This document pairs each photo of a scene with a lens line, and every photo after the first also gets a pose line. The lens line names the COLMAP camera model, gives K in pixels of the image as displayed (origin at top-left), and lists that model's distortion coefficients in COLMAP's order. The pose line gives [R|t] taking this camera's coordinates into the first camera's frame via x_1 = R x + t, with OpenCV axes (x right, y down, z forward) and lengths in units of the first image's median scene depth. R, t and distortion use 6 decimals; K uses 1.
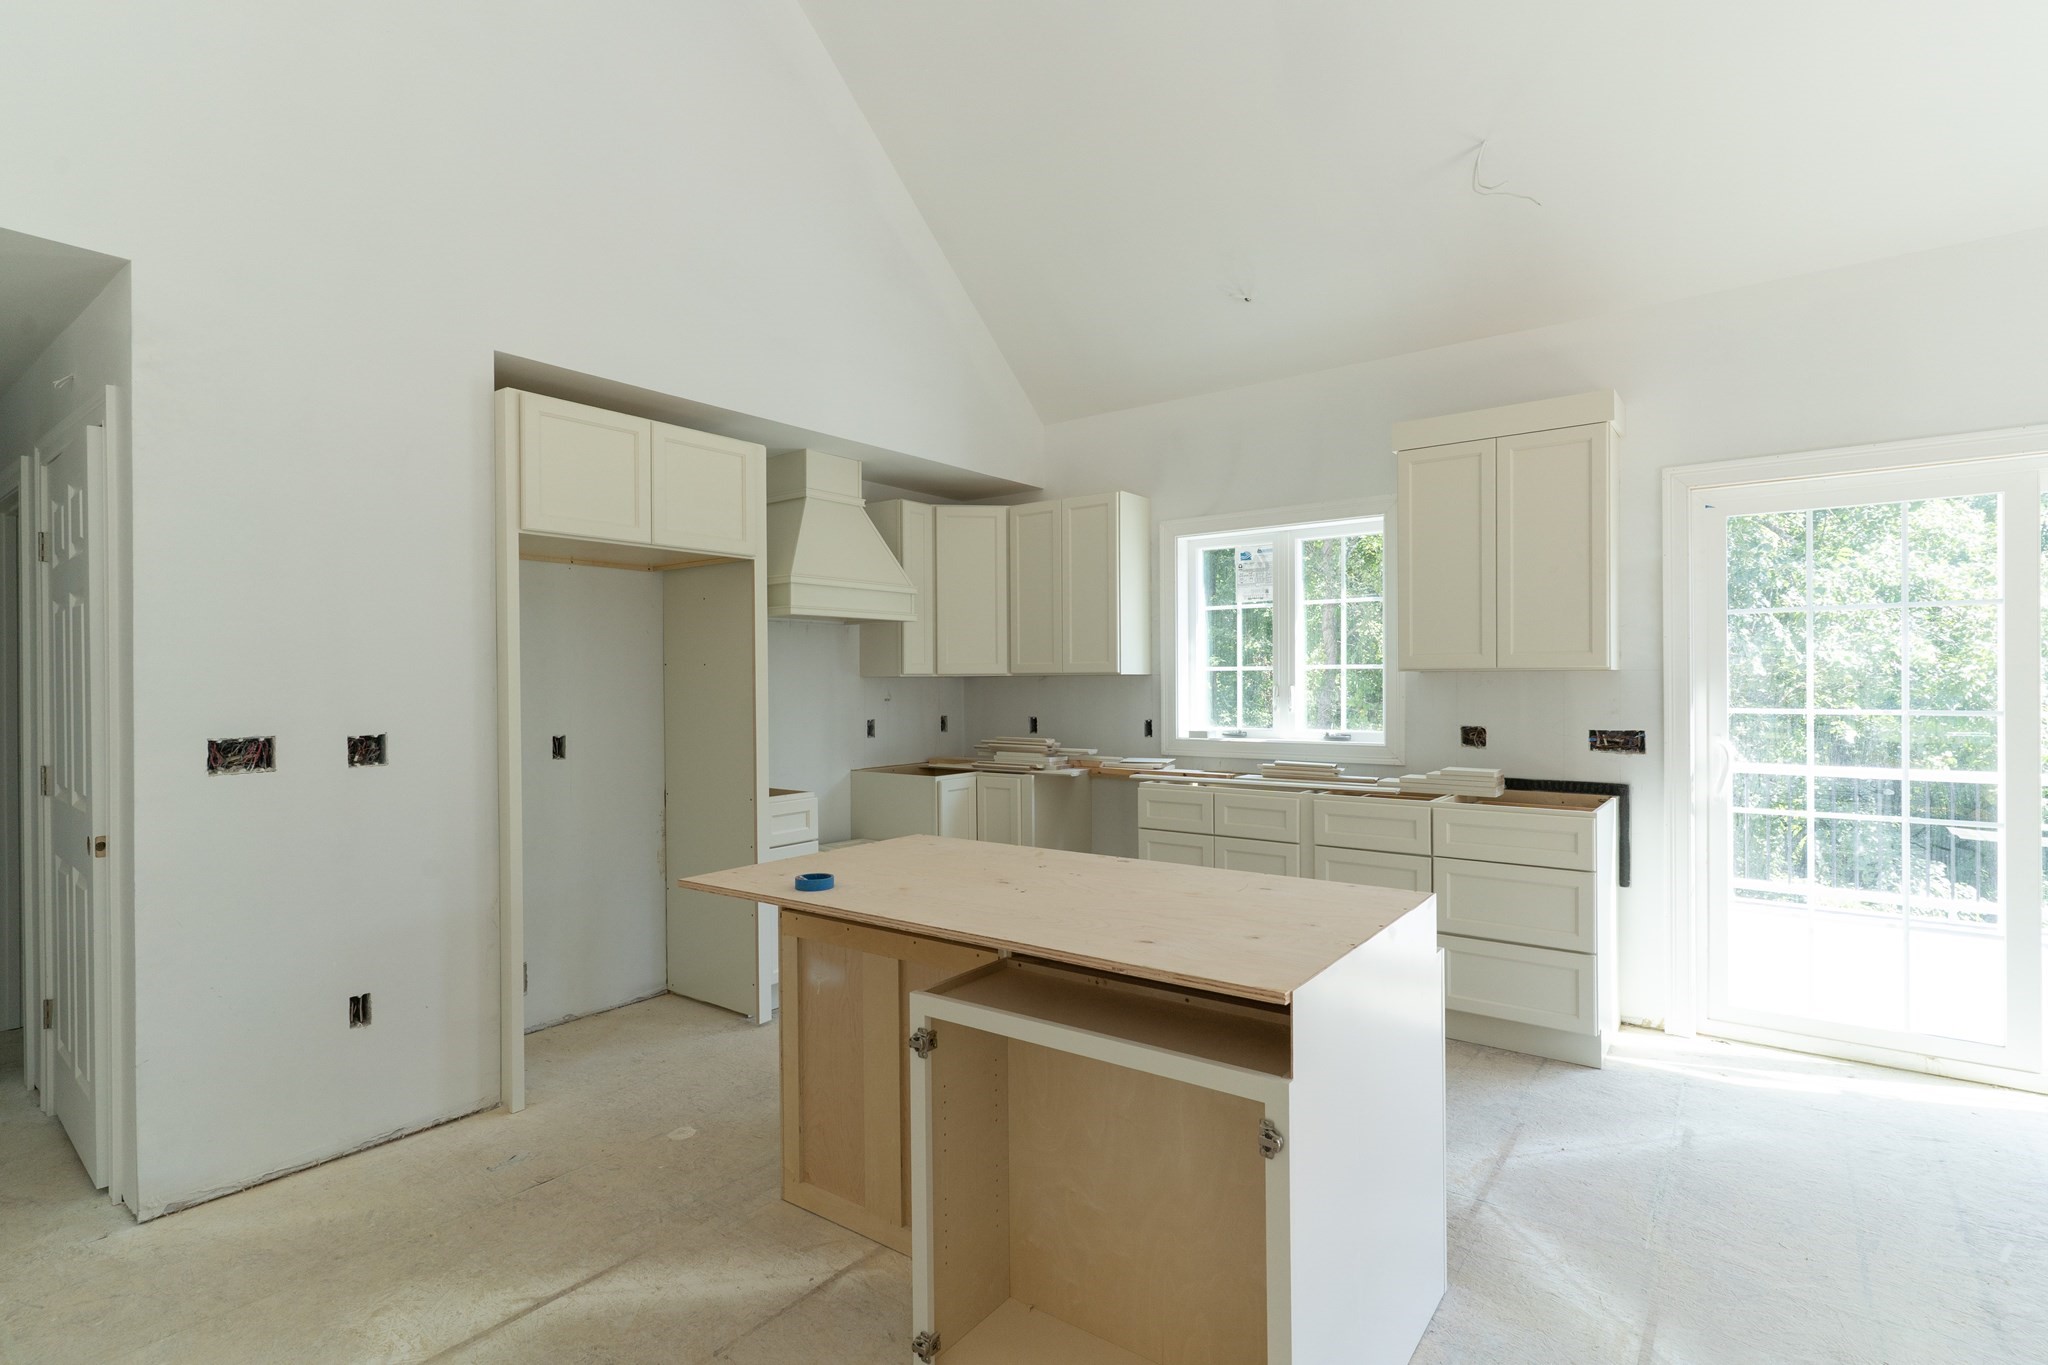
lens RADIAL K [[982.9, 0, 1015.4], [0, 982.9, 677.4], [0, 0, 1]] dist [0.002119, 0.000498]
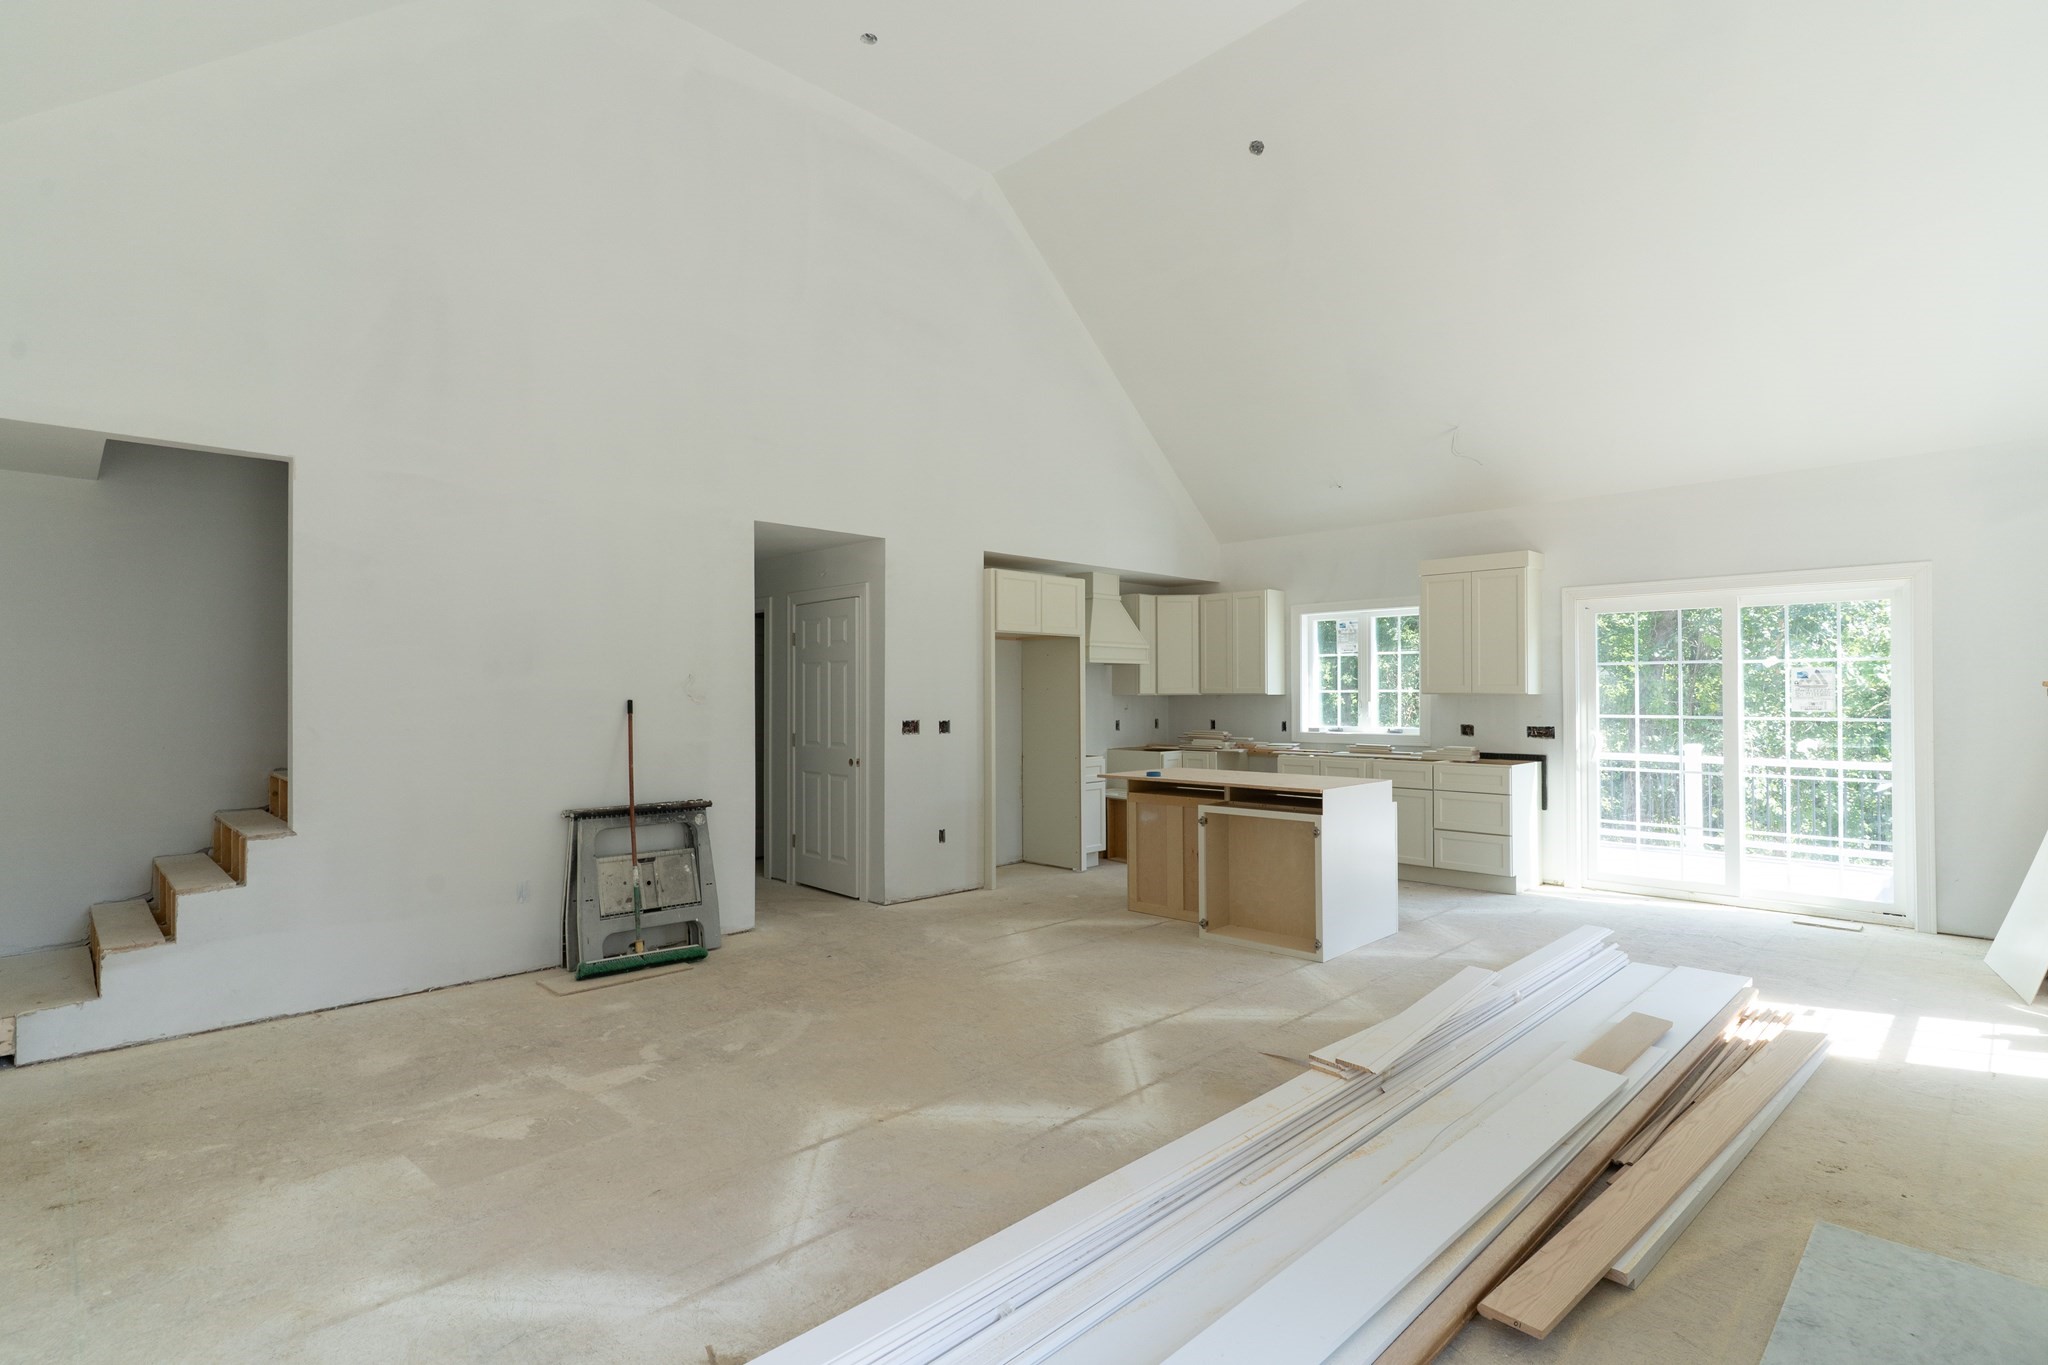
lens RADIAL K [[982.9, 0, 1015.4], [0, 982.9, 677.4], [0, 0, 1]] dist [0.002119, 0.000498]
pose [[0.990592, 0.001867, -0.136835, -0.102360], [-0.003788, 0.999898, -0.013777, -0.008402], [0.136796, 0.014166, 0.990498, -0.830016]]
